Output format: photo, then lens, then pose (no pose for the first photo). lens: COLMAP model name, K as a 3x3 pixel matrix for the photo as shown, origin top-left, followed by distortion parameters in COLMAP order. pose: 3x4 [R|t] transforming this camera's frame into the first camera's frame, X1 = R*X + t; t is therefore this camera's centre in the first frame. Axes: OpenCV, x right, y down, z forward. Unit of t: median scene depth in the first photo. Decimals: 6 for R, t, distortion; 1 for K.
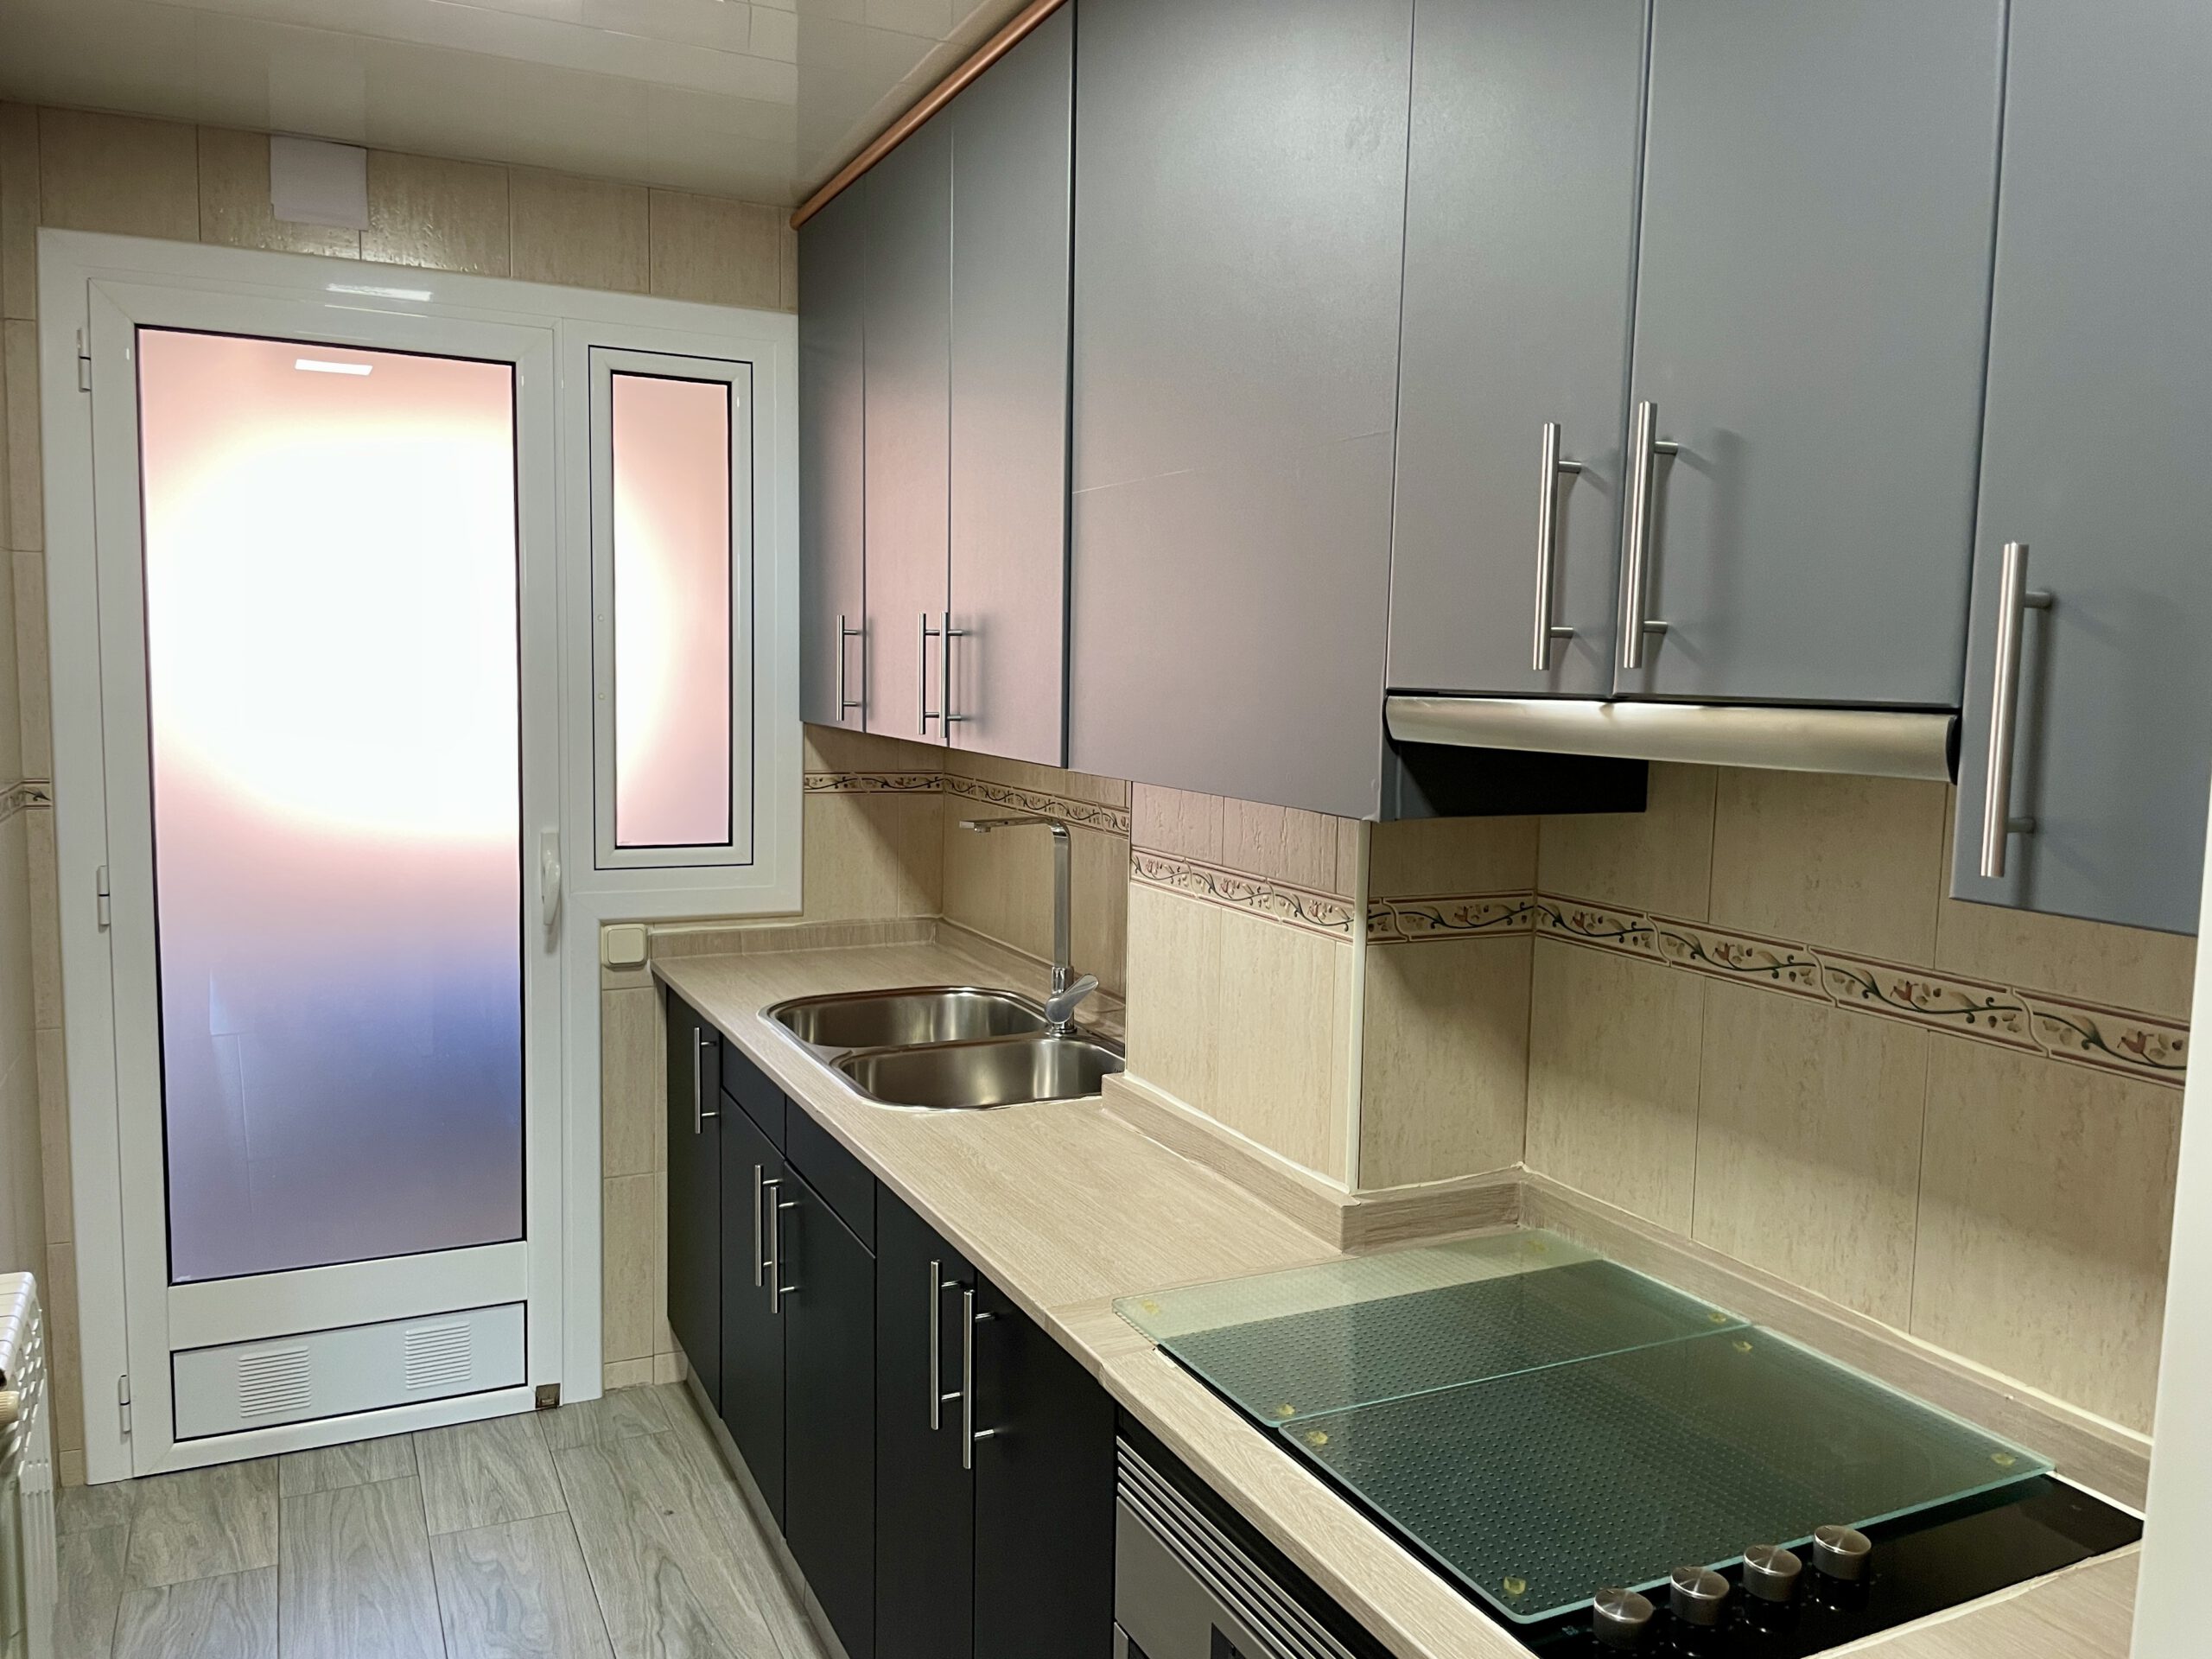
lens RADIAL K [[1686.4, 0, 1122.3], [0, 1686.4, 831.4], [0, 0, 1]] dist [0.083987, -0.118542]
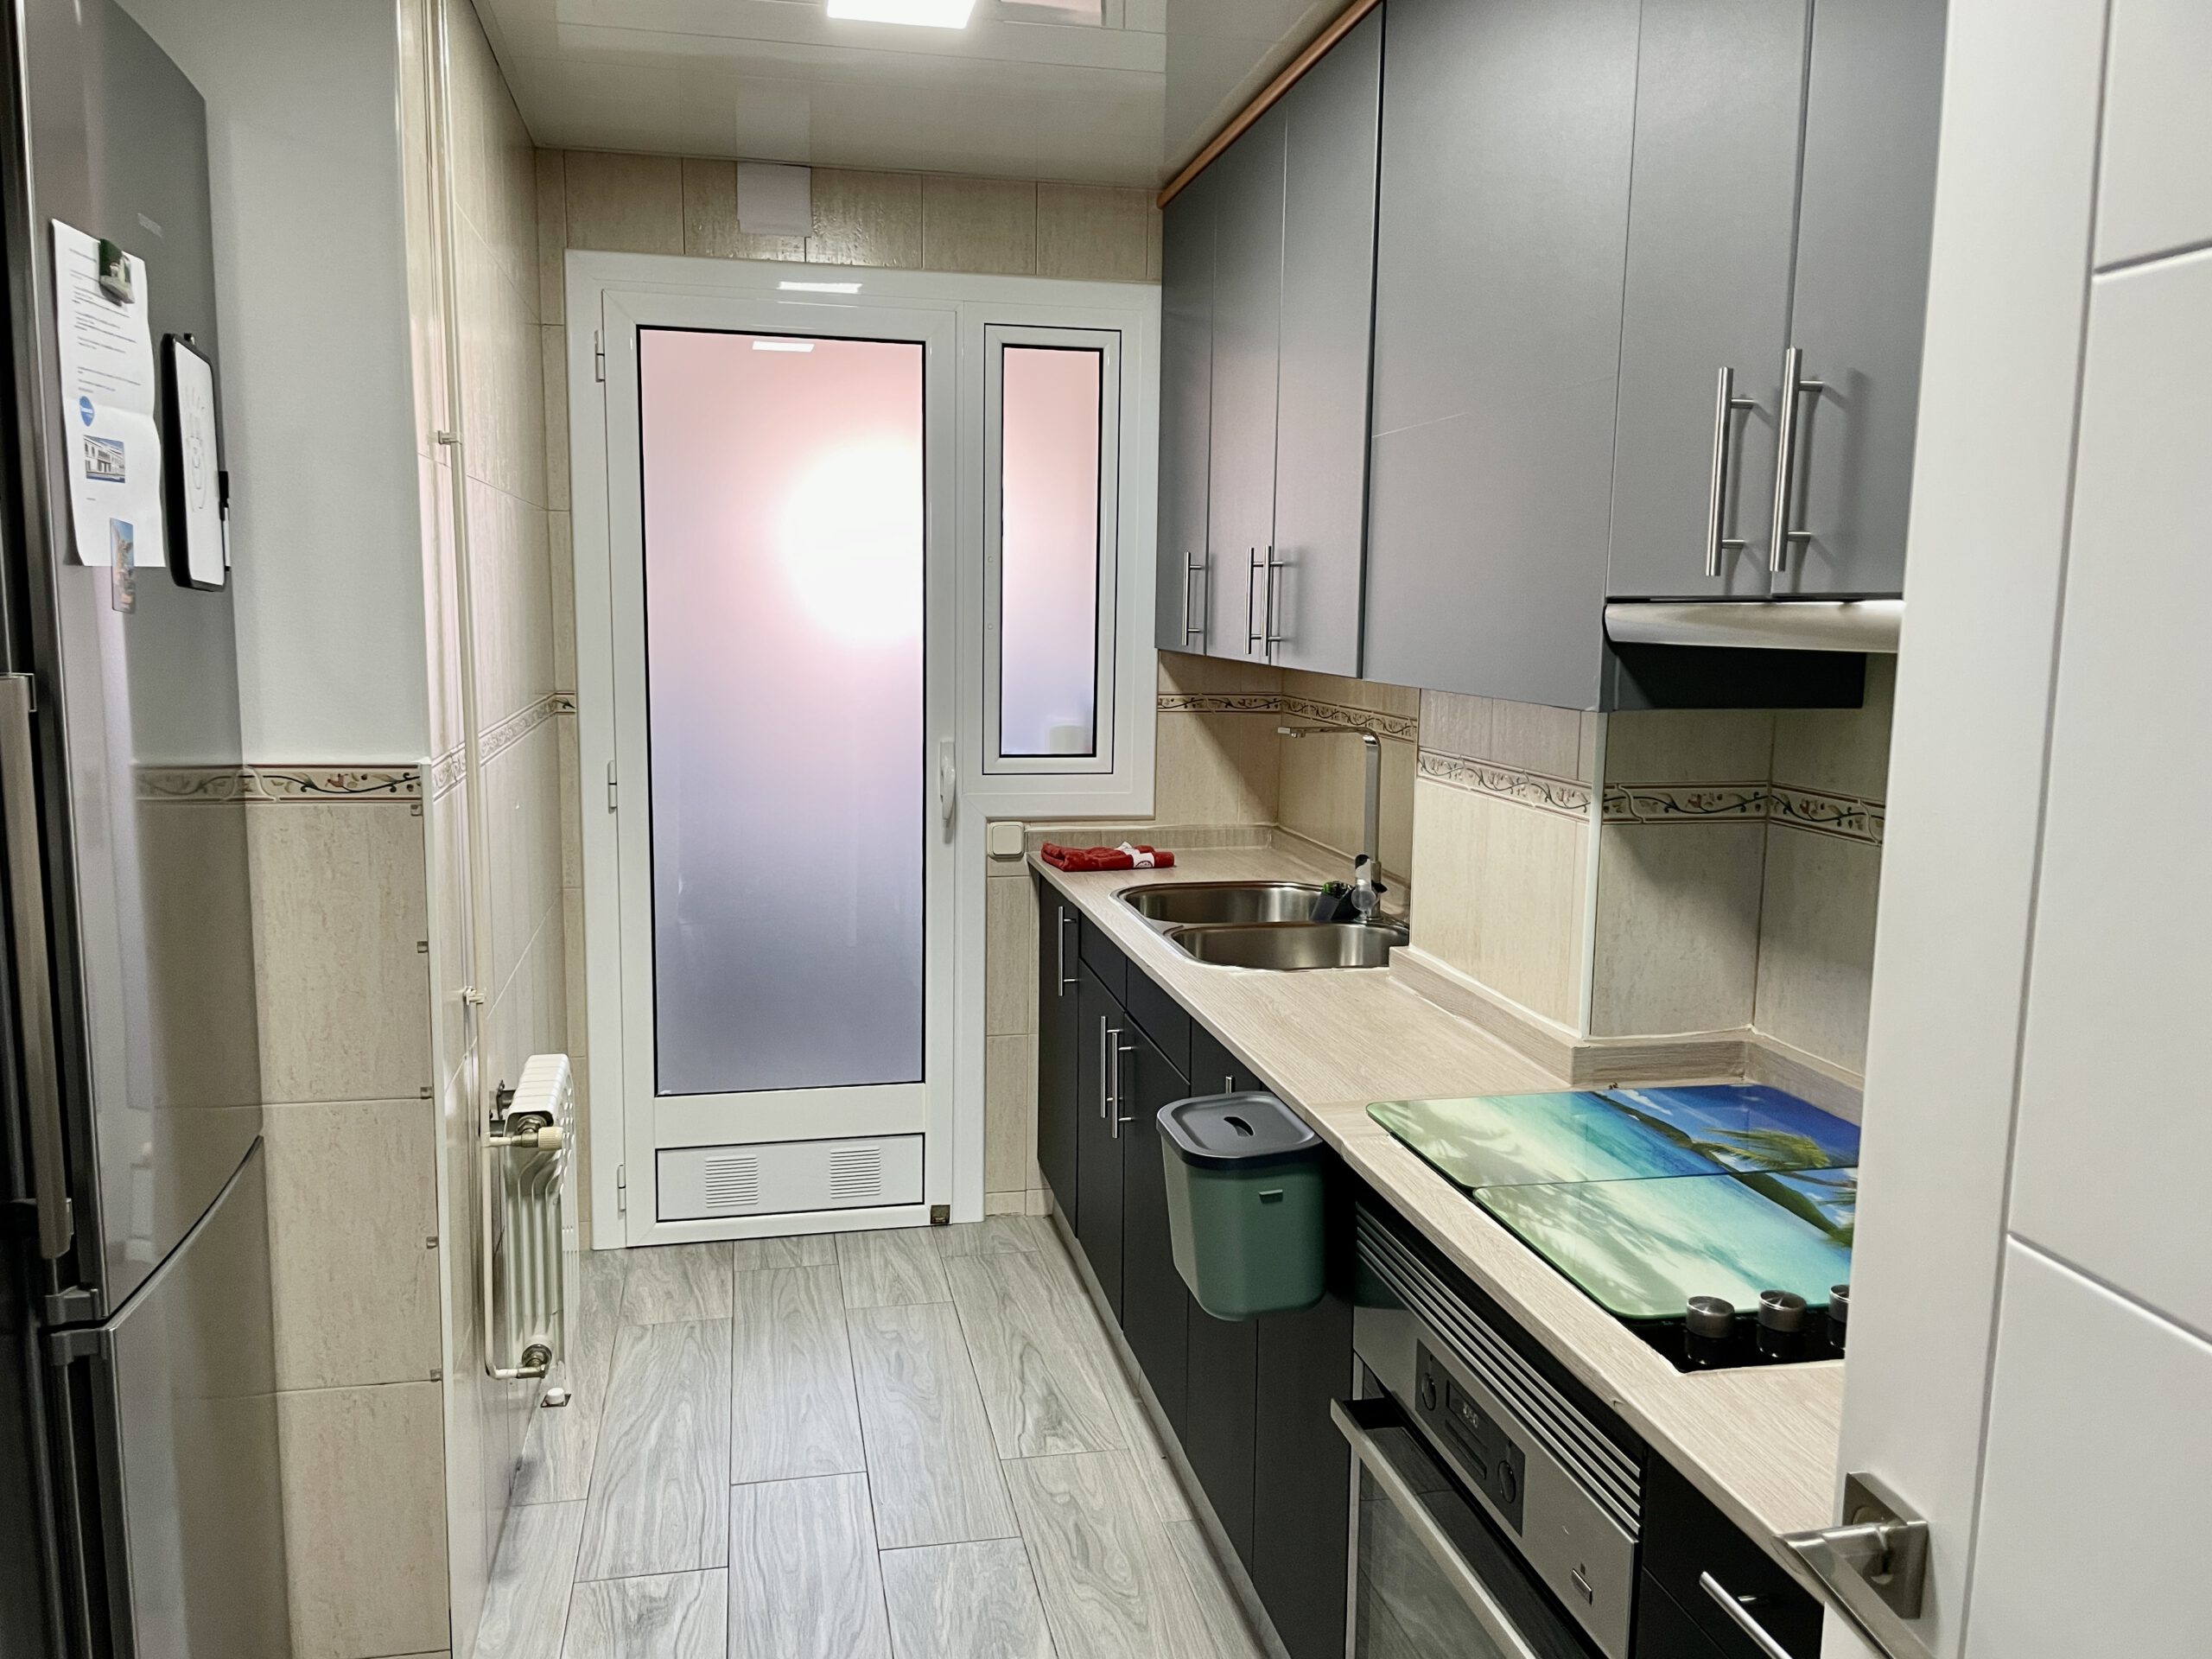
lens RADIAL K [[1686.4, 0, 1087.4], [0, 1686.4, 835.1], [0, 0, 1]] dist [0.083987, -0.118542]
pose [[0.968563, 0.025821, -0.247426, 0.066161], [-0.017571, 0.999215, 0.035492, 0.028619], [0.248149, -0.030029, 0.968256, -0.151058]]
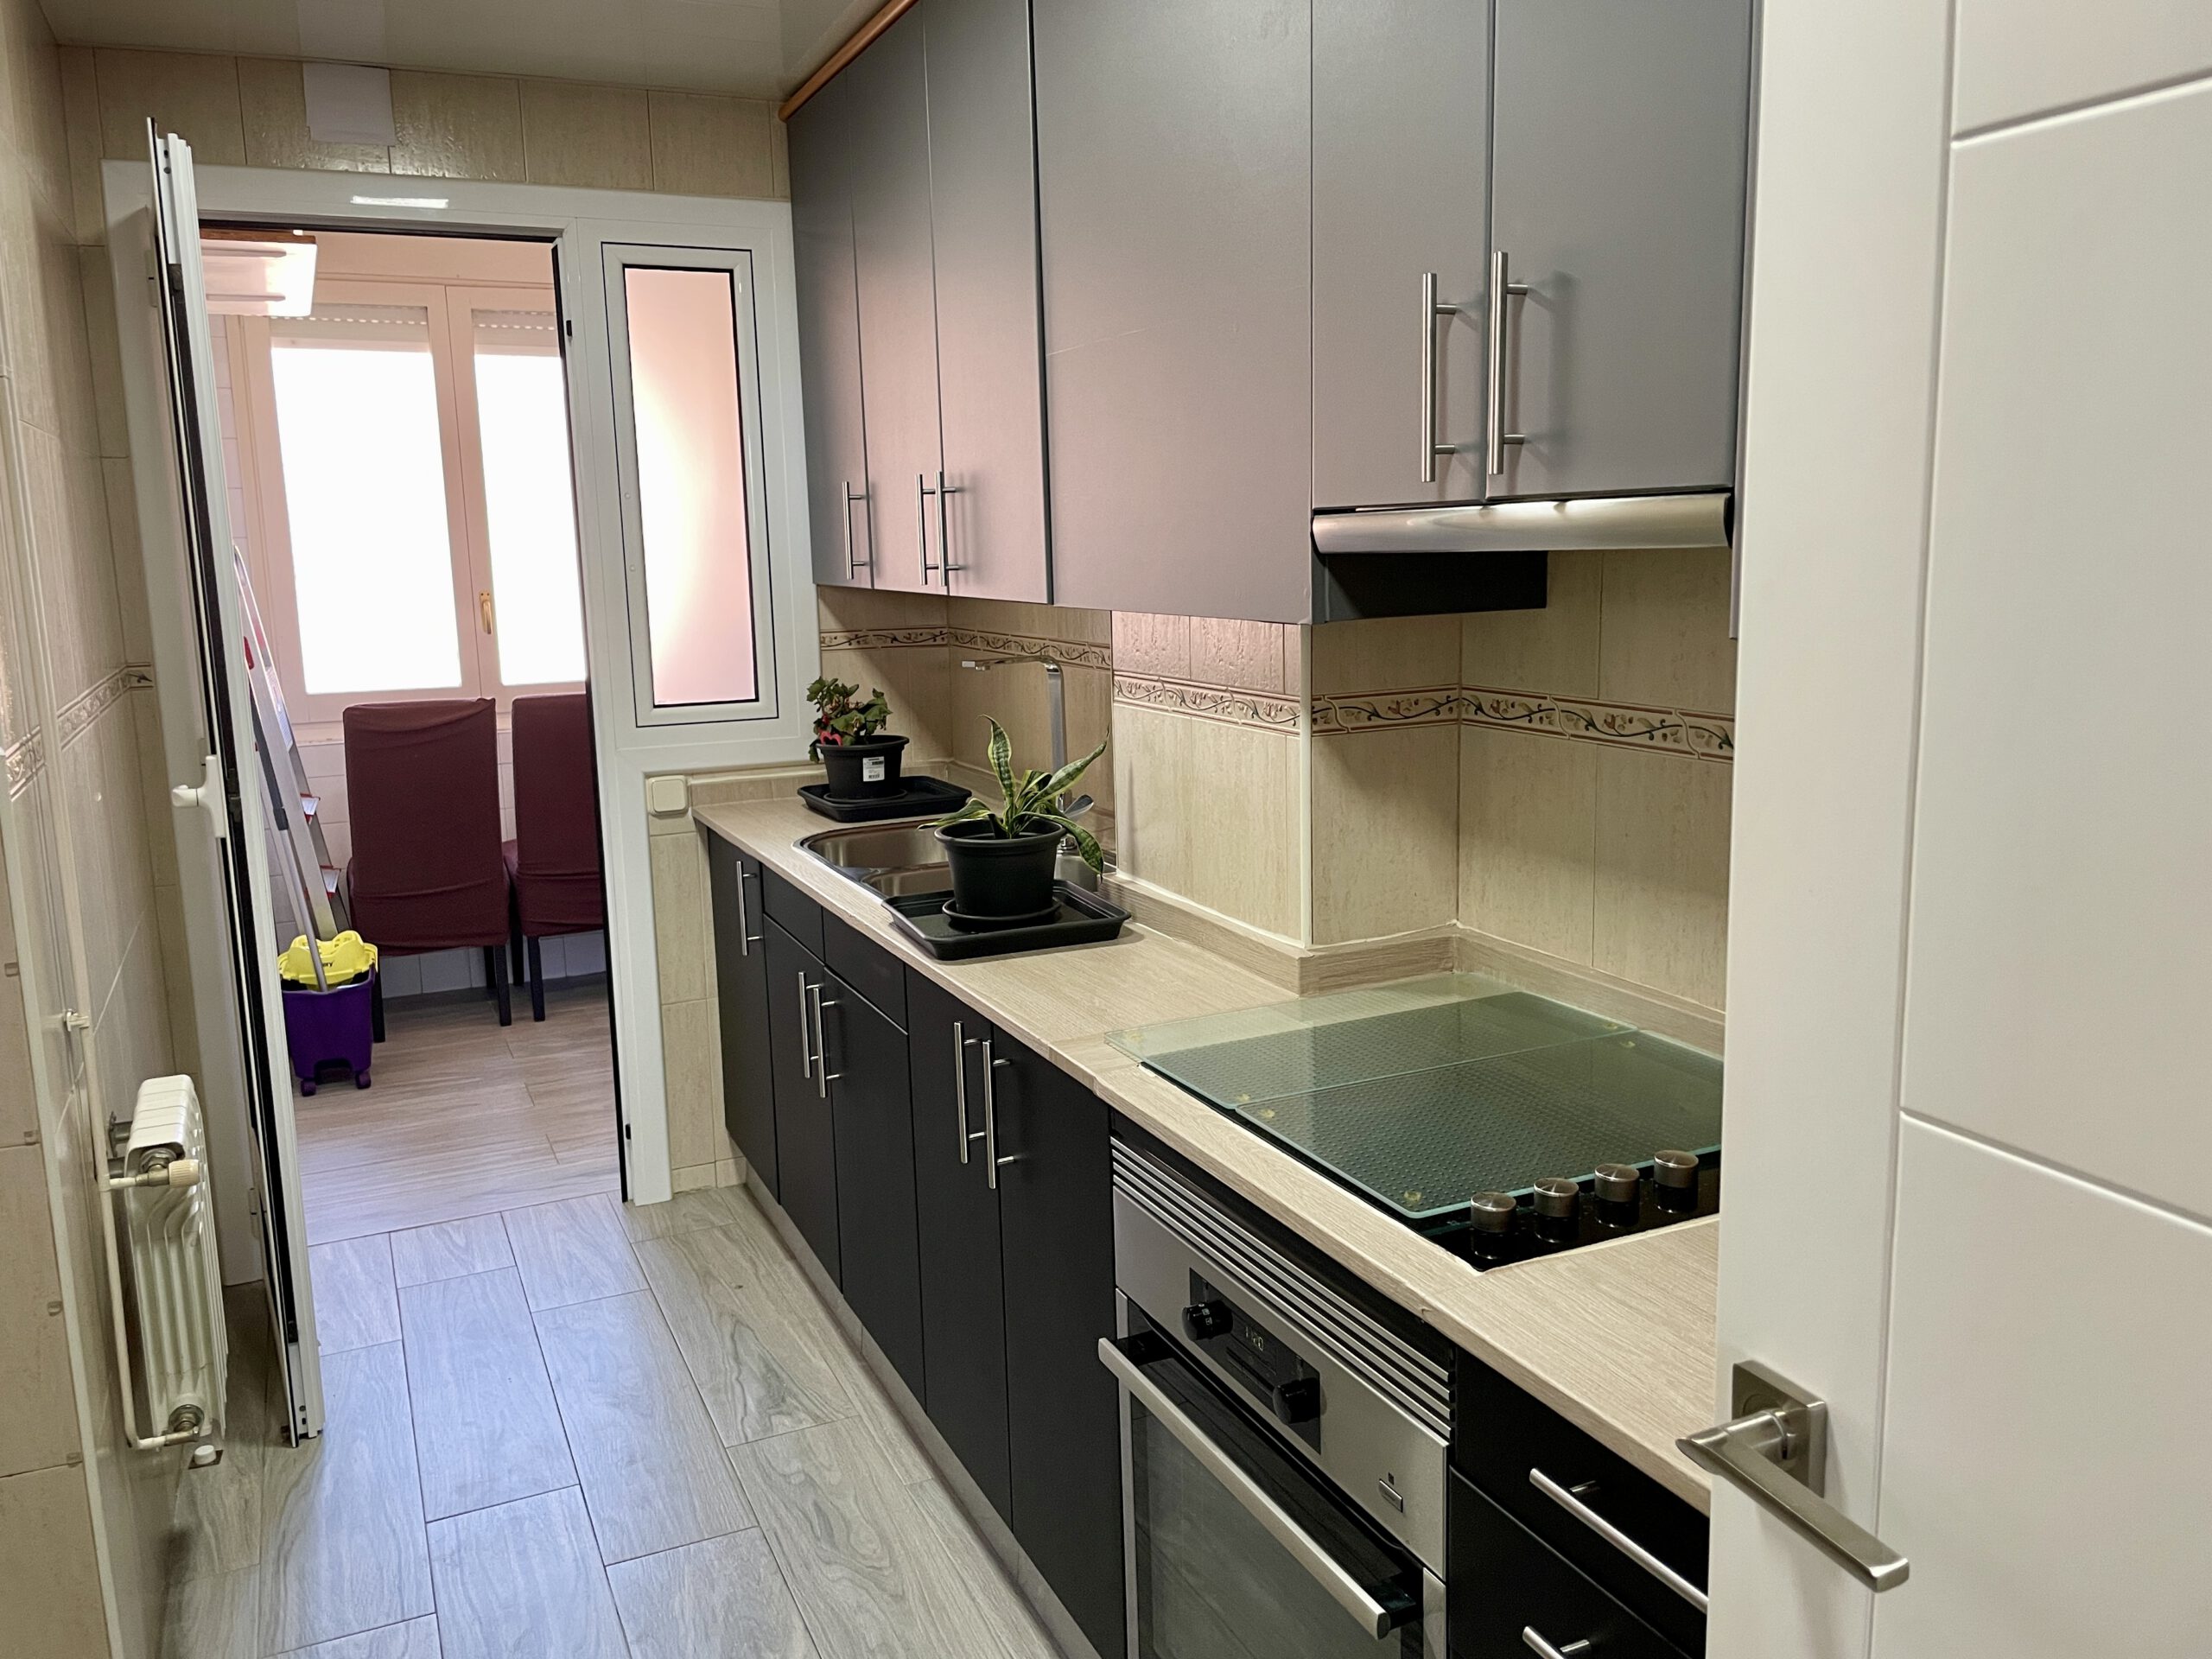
lens RADIAL K [[1686.4, 0, 1092.7], [0, 1686.4, 806.2], [0, 0, 1]] dist [0.083987, -0.118542]
pose [[0.998659, -0.043728, -0.027703, 0.017230], [0.045304, 0.997225, 0.059070, 0.028739], [0.025043, -0.060246, 0.997869, -0.122234]]
